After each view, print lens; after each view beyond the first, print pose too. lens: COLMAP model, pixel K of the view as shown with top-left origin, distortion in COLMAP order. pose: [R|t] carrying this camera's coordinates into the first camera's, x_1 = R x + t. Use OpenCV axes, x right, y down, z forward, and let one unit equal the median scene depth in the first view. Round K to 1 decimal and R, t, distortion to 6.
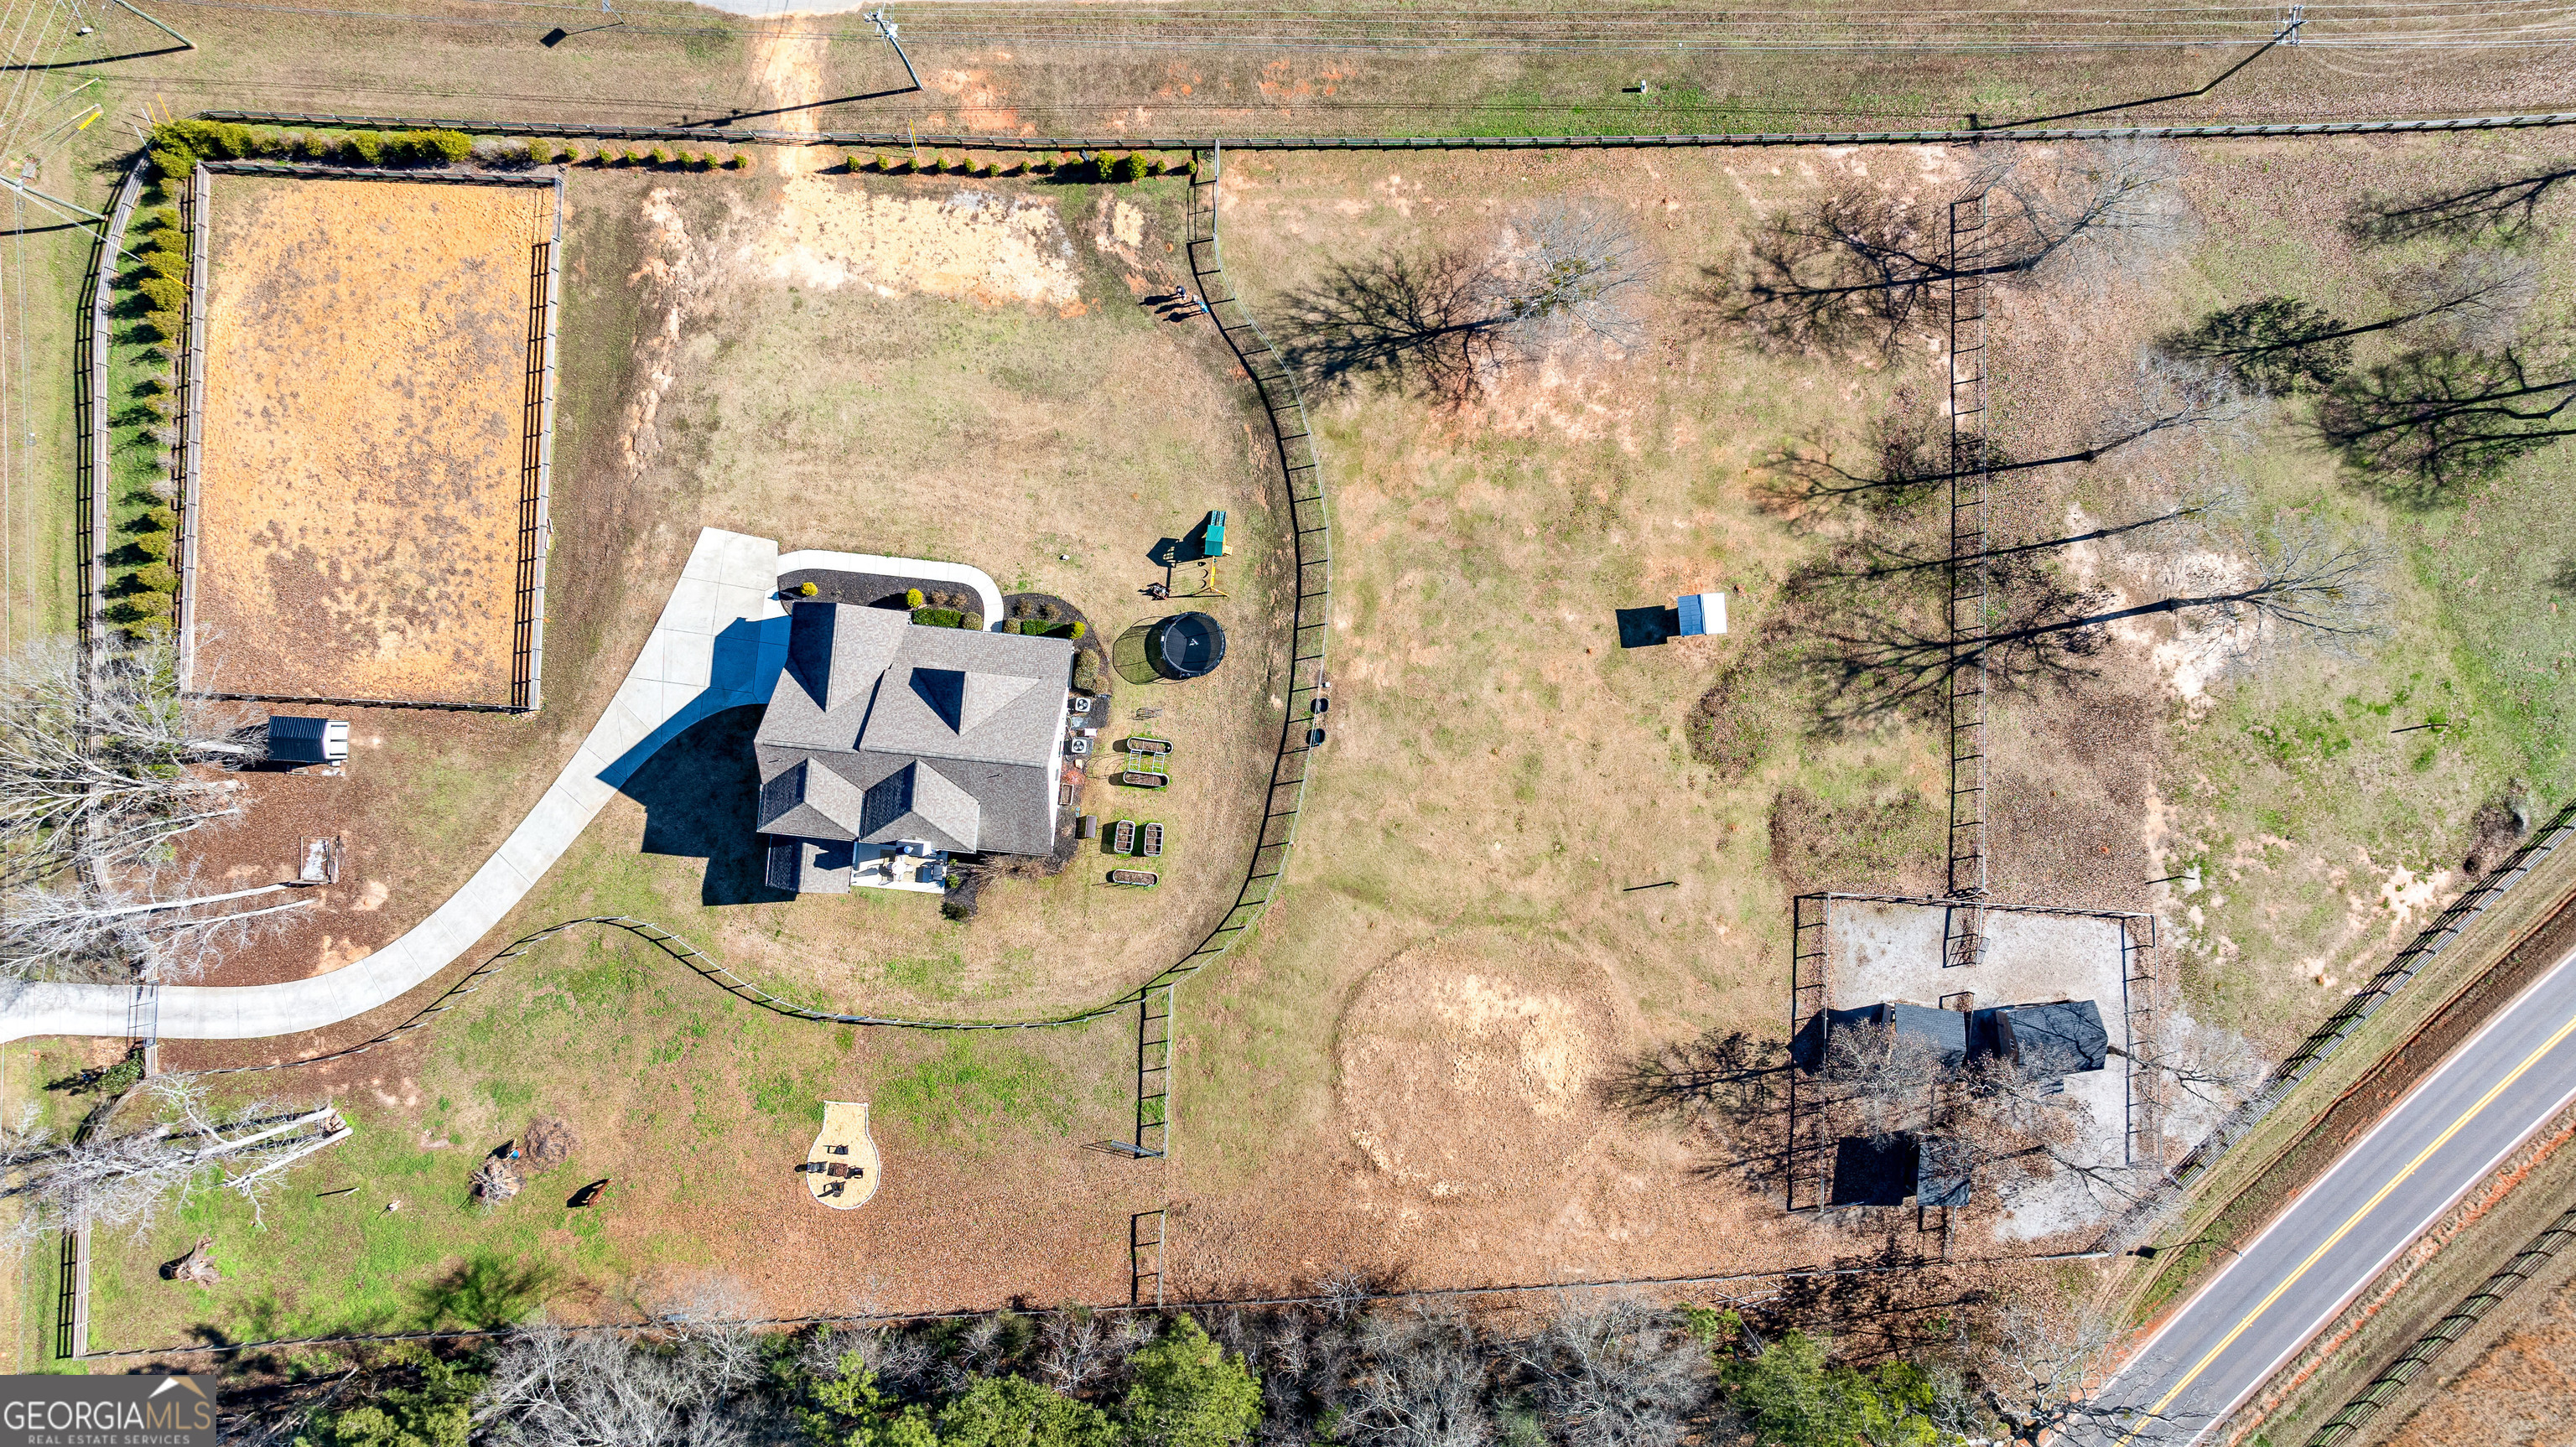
lens RADIAL K [[1795.5, 0, 1288.0], [0, 1795.5, 723.5], [0, 0, 1]] dist [-0.014748, -0.002940]
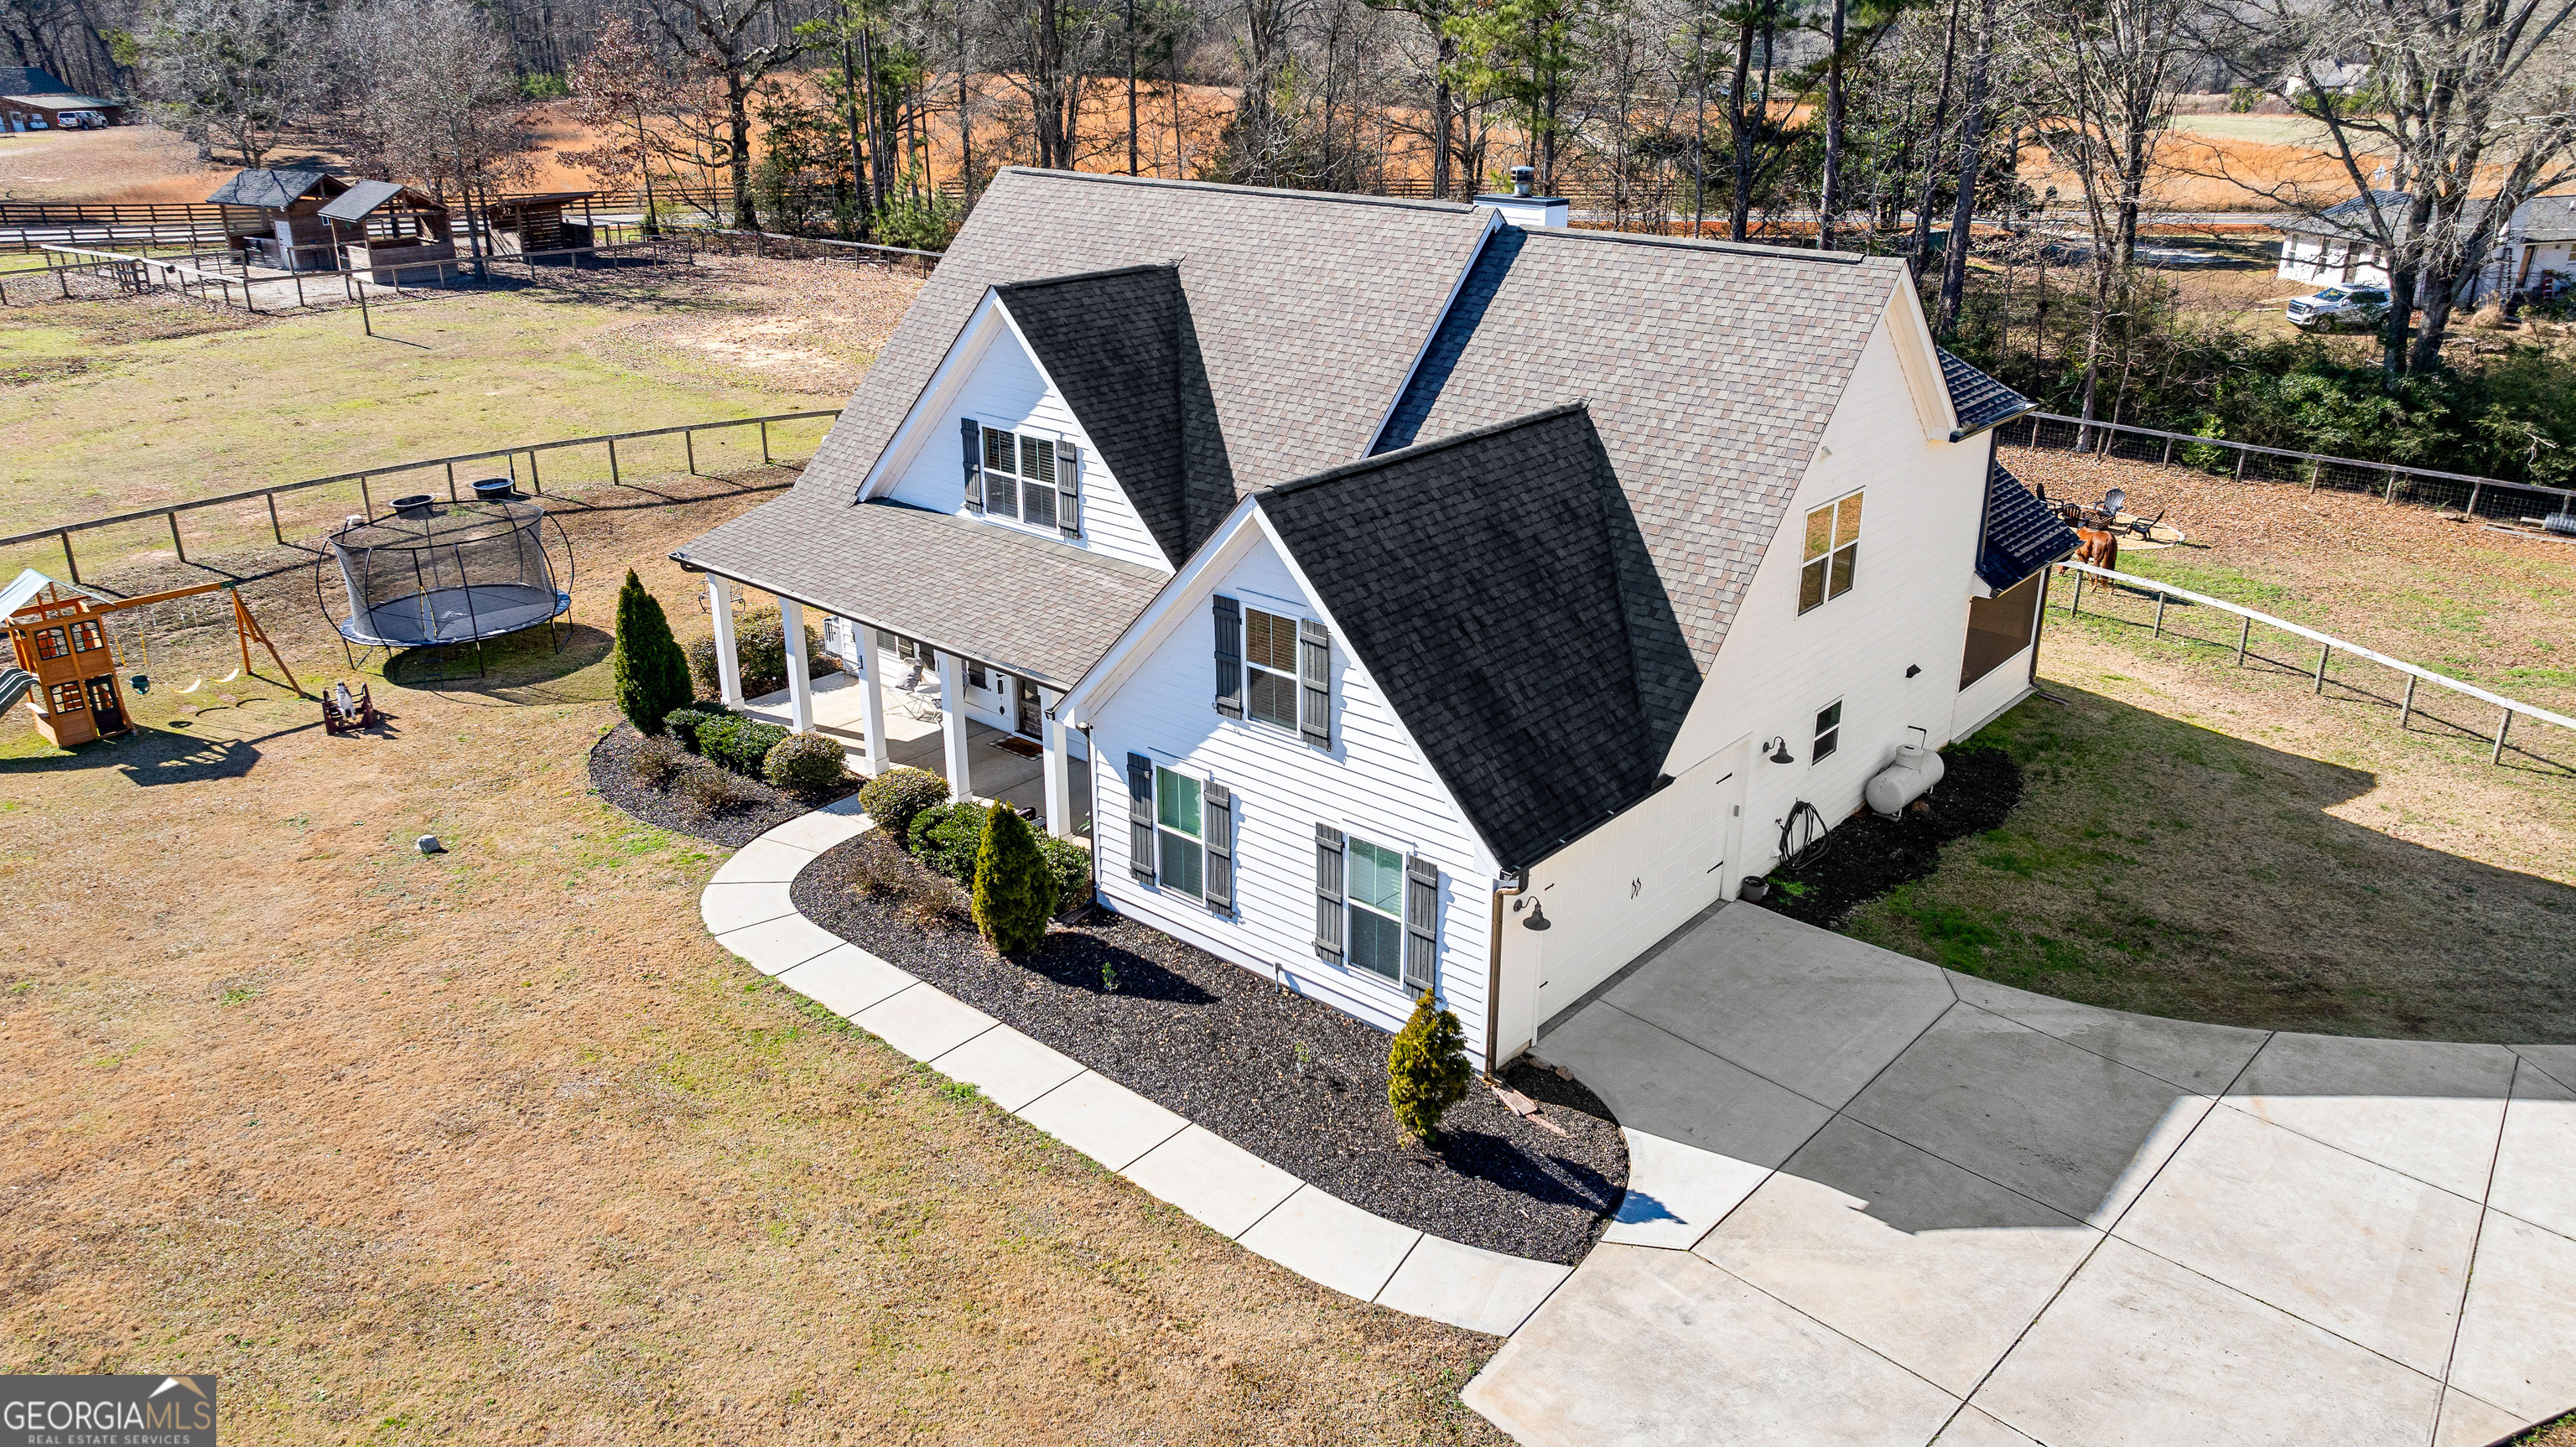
lens RADIAL K [[1795.5, 0, 1288.0], [0, 1795.5, 723.5], [0, 0, 1]] dist [-0.014748, -0.002940]
pose [[-0.815640, -0.223115, 0.533809, -0.335411], [0.578512, -0.302588, 0.757472, -0.198395], [-0.007479, 0.926639, 0.375877, 0.893978]]
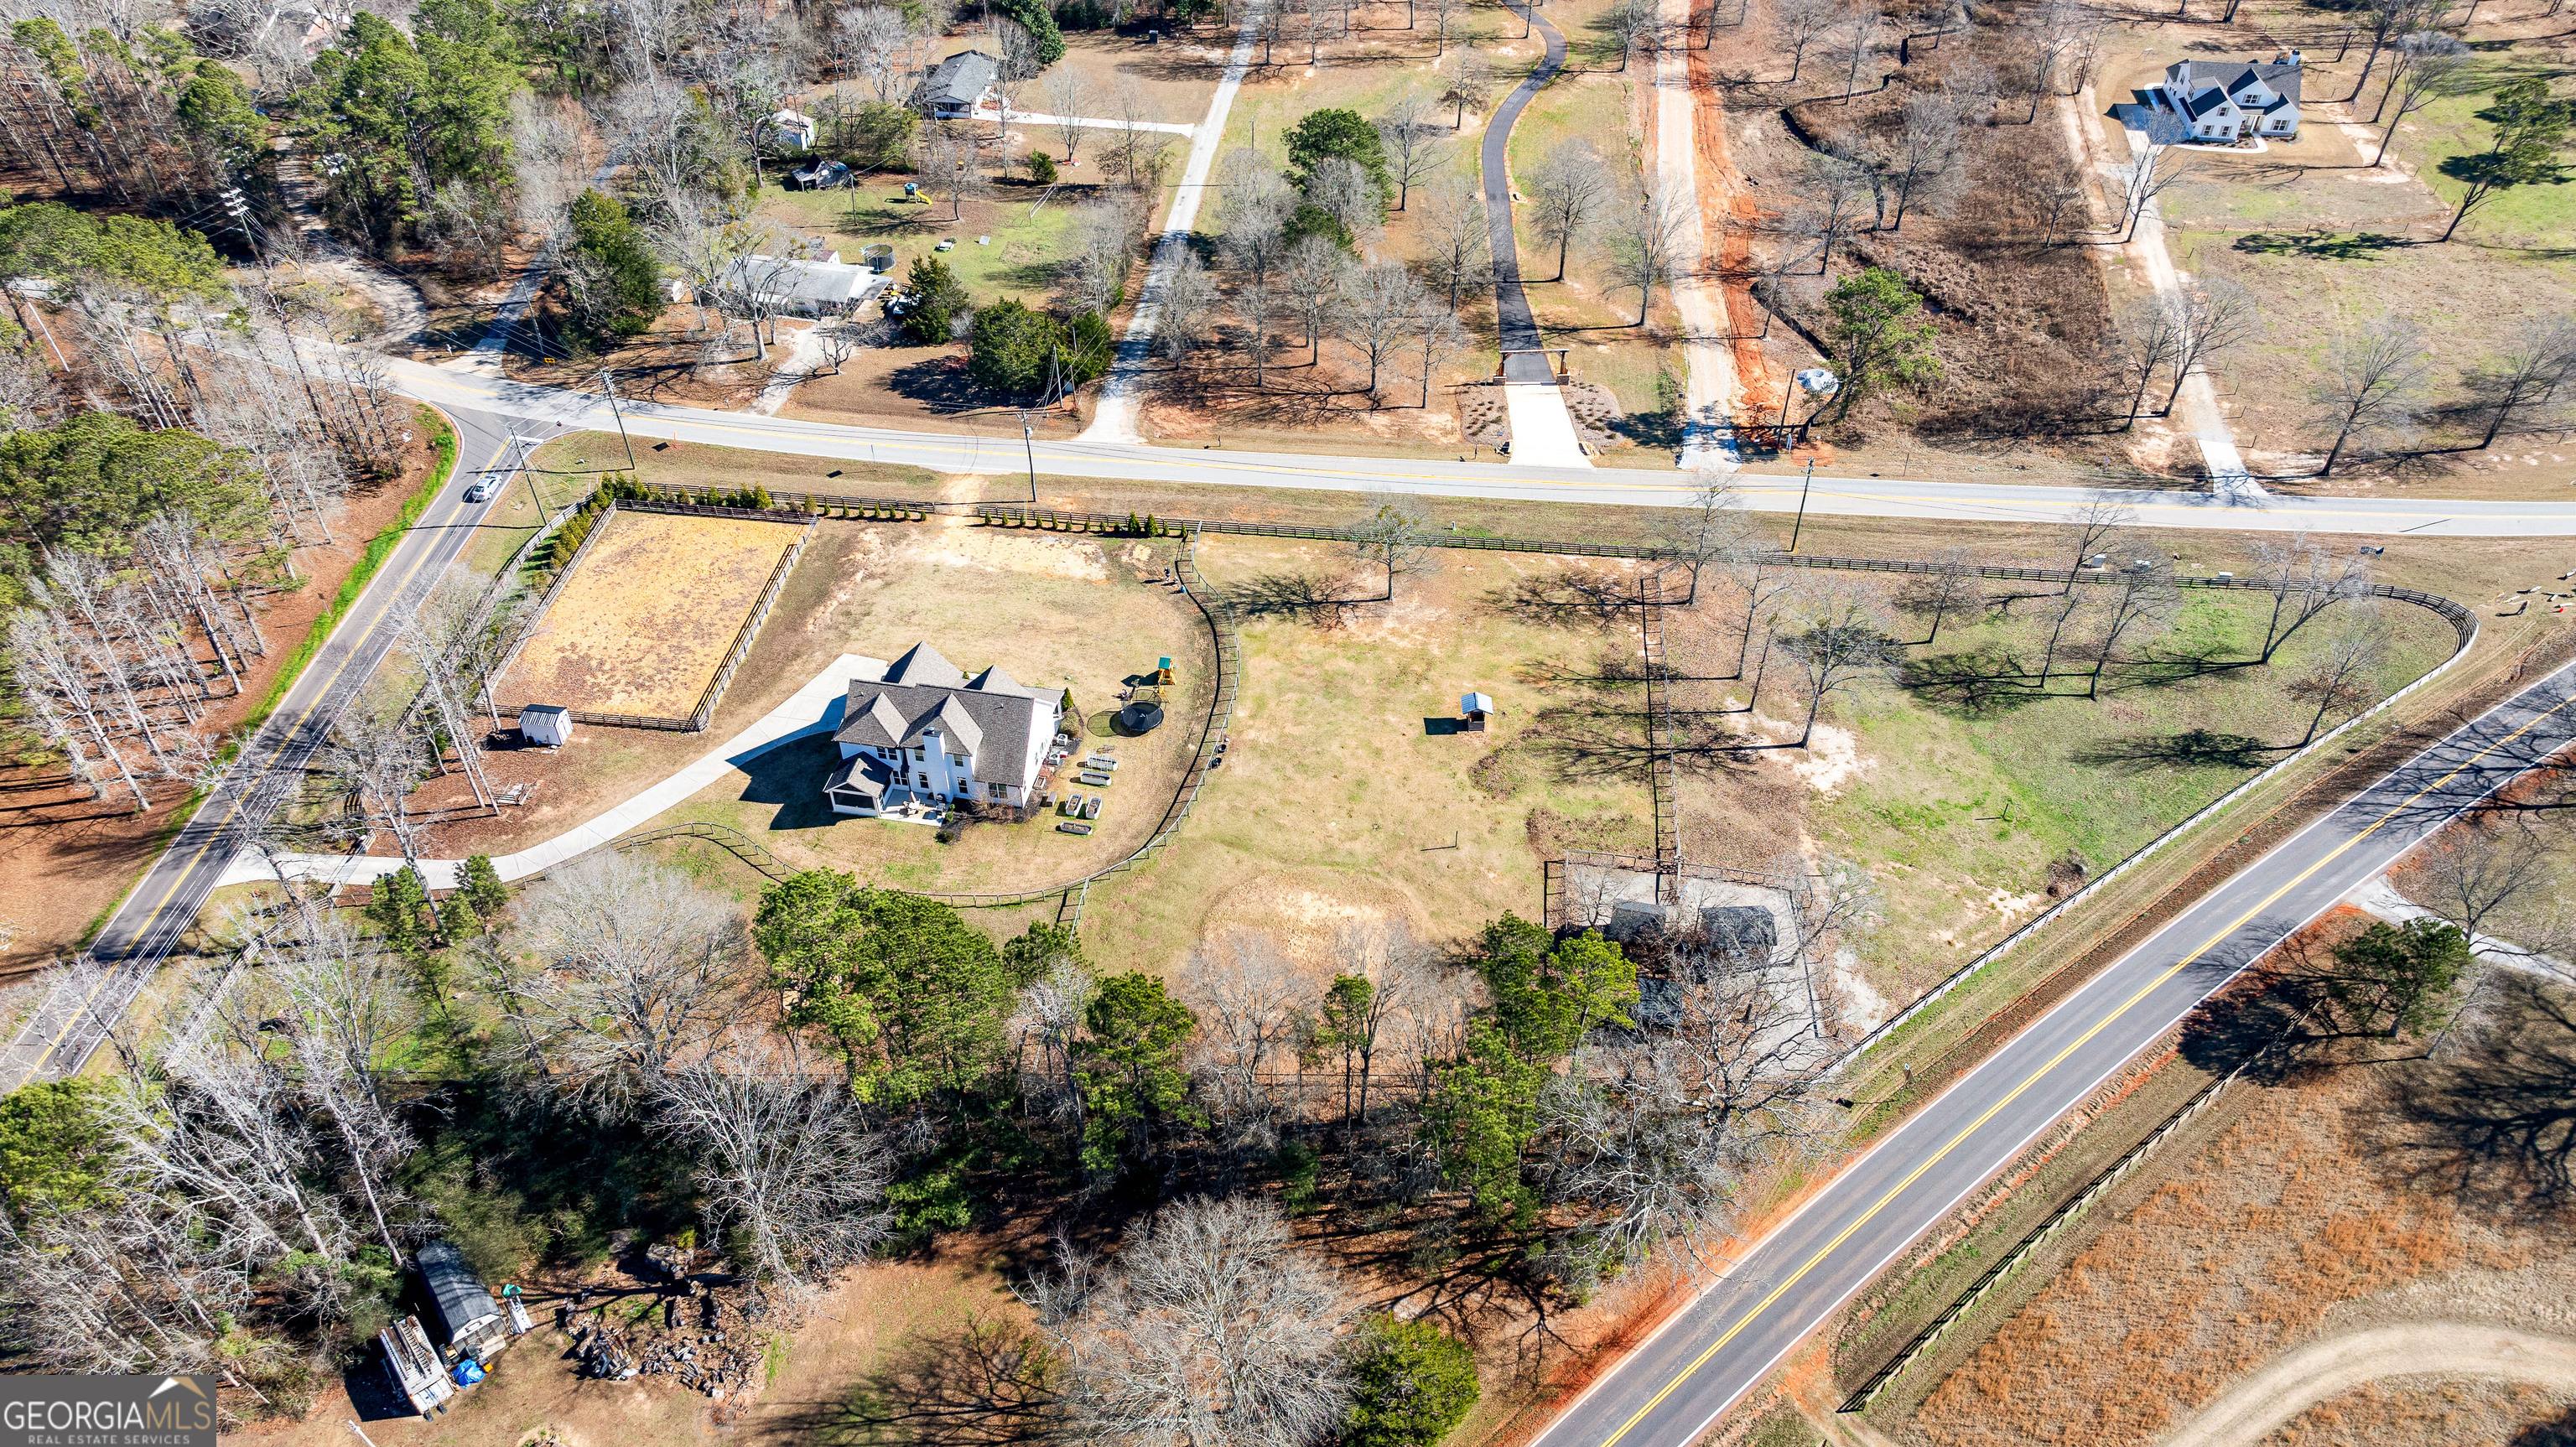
lens RADIAL K [[1810.6, 0, 1316.1], [0, 1810.6, 720.9], [0, 0, 1]] dist [0.005608, -0.000704]
pose [[0.996703, 0.053514, -0.060983, 0.184822], [-0.081124, 0.668962, -0.738856, 1.064365], [0.001256, 0.741368, 0.671098, -0.018928]]
